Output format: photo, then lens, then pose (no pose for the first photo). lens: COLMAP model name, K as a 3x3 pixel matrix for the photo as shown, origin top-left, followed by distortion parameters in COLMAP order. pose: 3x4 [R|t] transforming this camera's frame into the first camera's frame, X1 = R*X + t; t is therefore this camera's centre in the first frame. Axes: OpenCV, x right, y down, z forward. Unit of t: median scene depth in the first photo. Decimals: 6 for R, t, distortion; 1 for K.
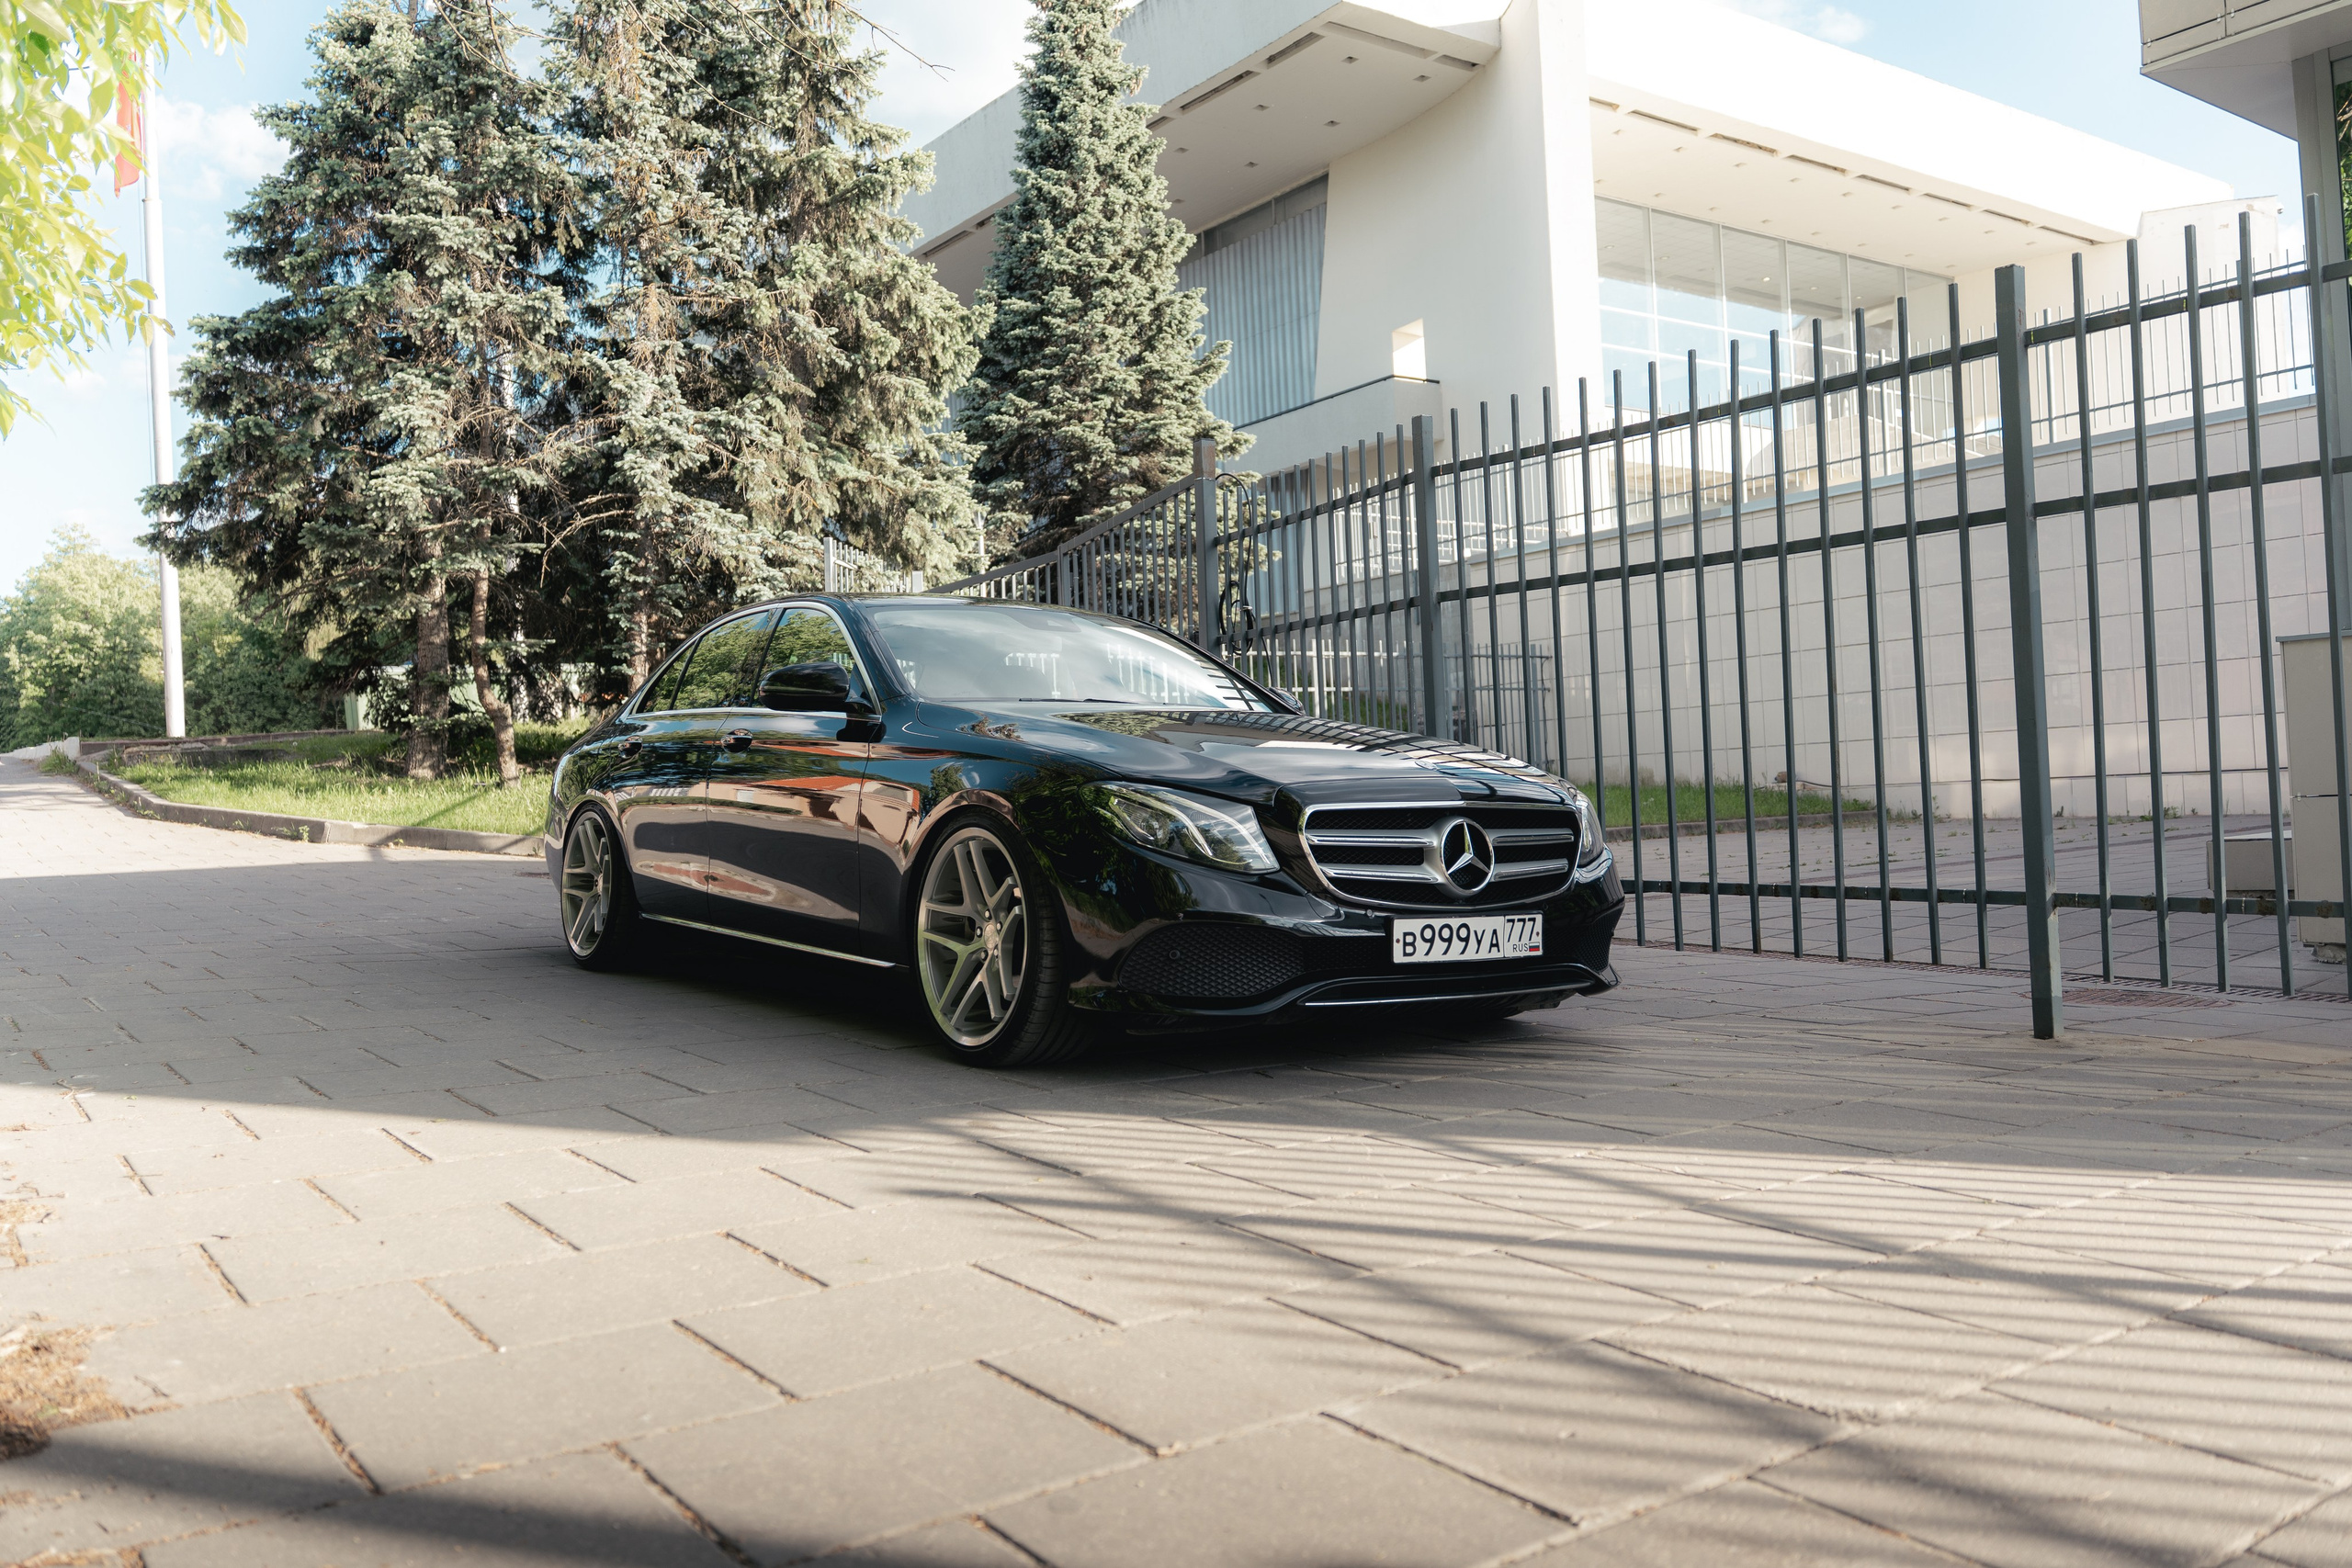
lens RADIAL K [[1793.5, 0, 1176.0], [0, 1793.5, 784.0], [0, 0, 1]] dist [0.022196, -0.030697]
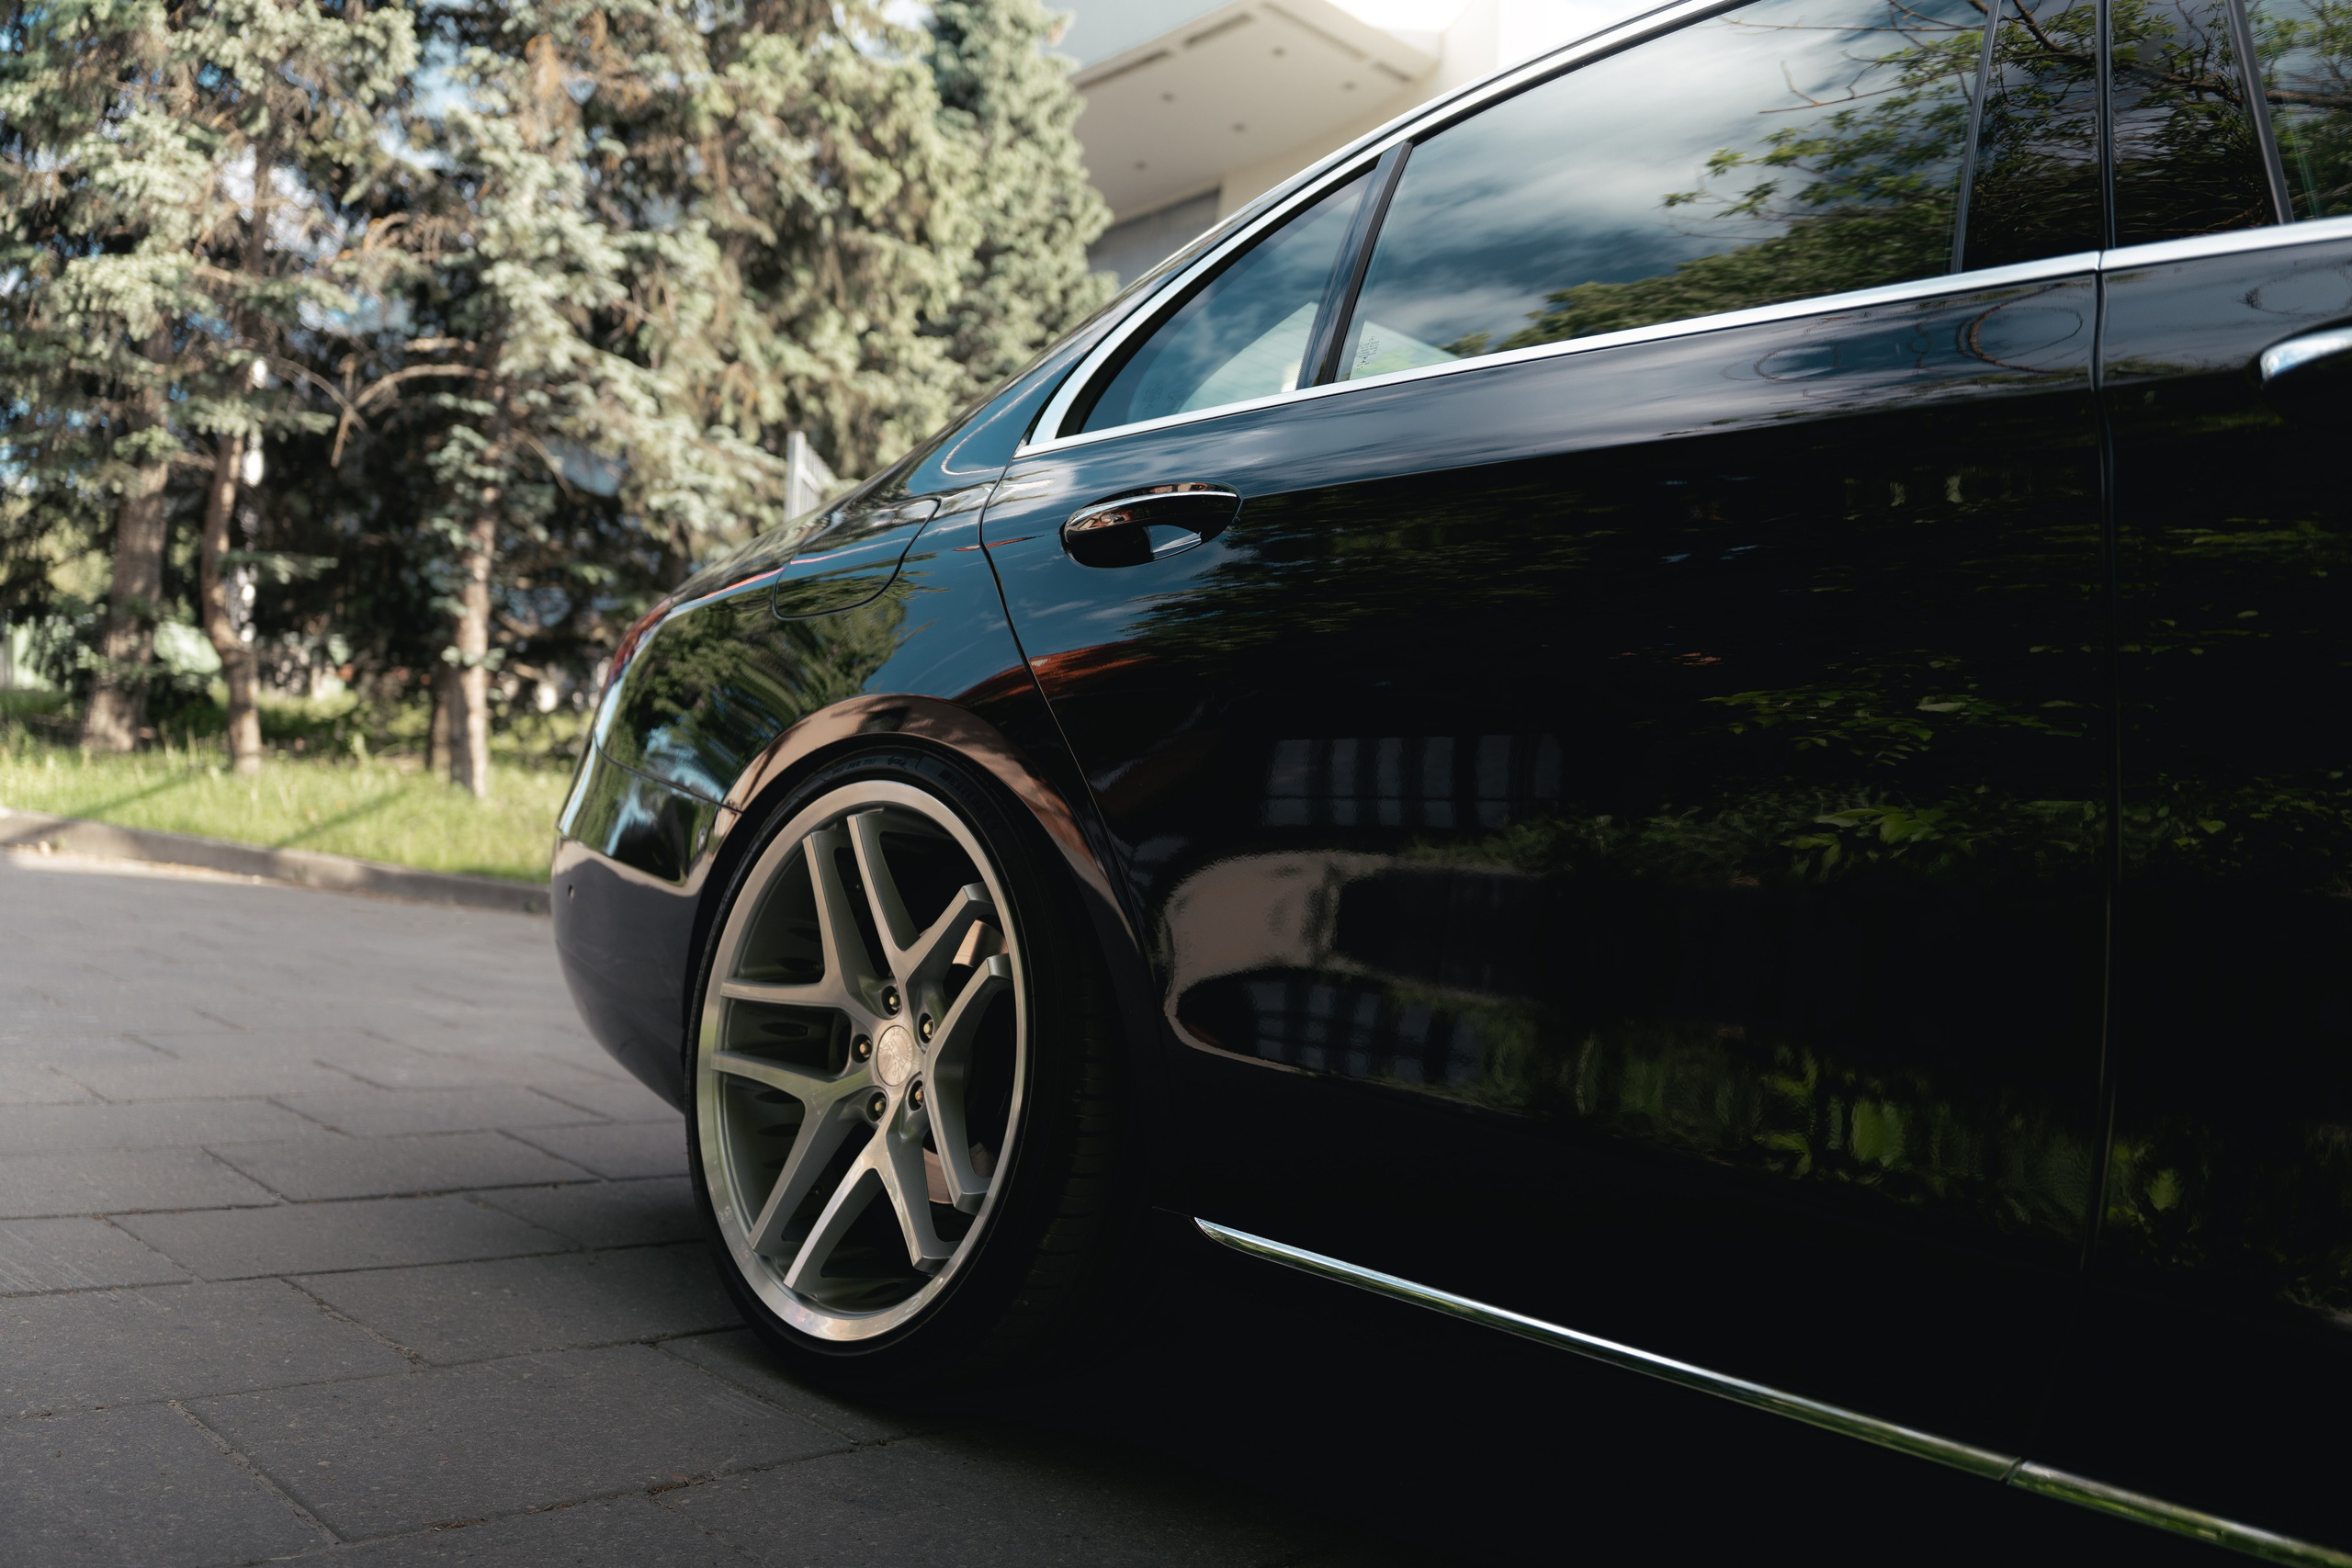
lens RADIAL K [[1887.5, 0, 1210.5], [0, 1887.5, 775.2], [0, 0, 1]] dist [0.033377, -0.059316]
pose [[0.987470, 0.079521, 0.136309, -0.114216], [-0.073767, 0.996179, -0.046762, 0.008702], [-0.139507, 0.036121, 0.989562, 0.259671]]
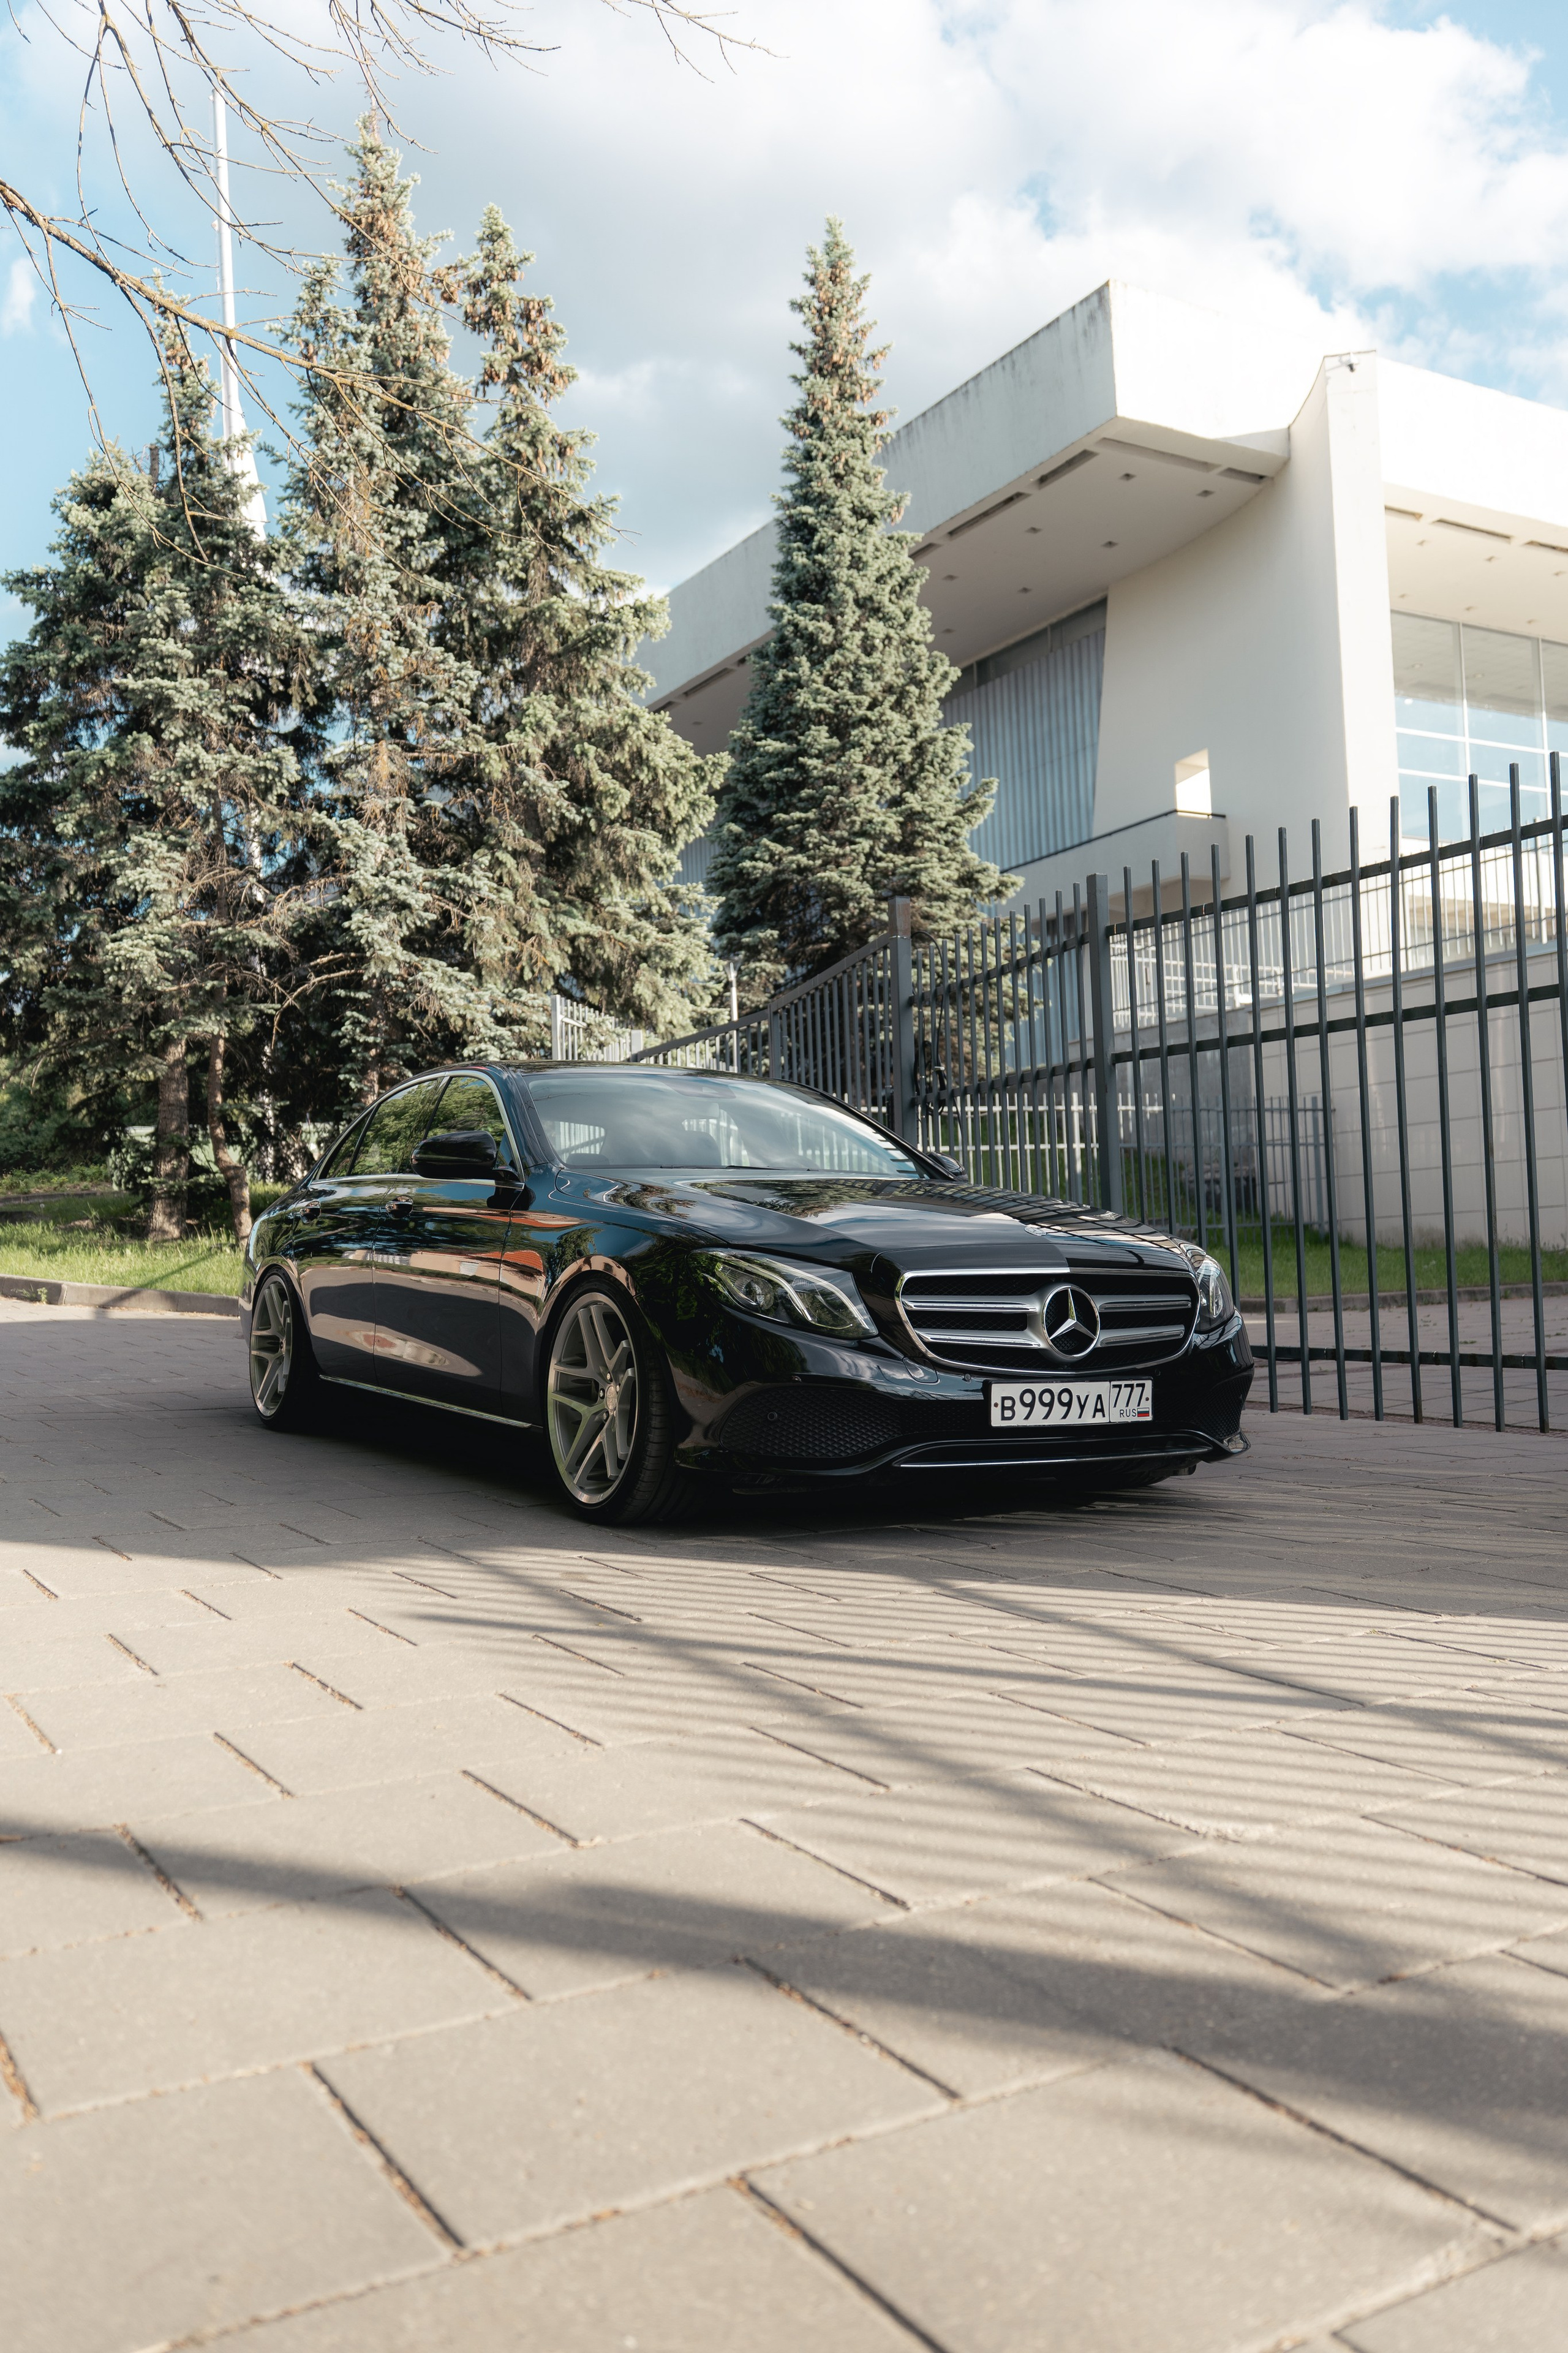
lens RADIAL K [[1890.5, 0, 780.9], [0, 1890.5, 1246.0], [0, 0, 1]] dist [0.008715, 0.002552]
pose [[0.995782, 0.000238, -0.091756, 0.021631], [-0.000170, 1.000000, 0.000739, -0.000764], [0.091756, -0.000721, 0.995781, -0.017268]]
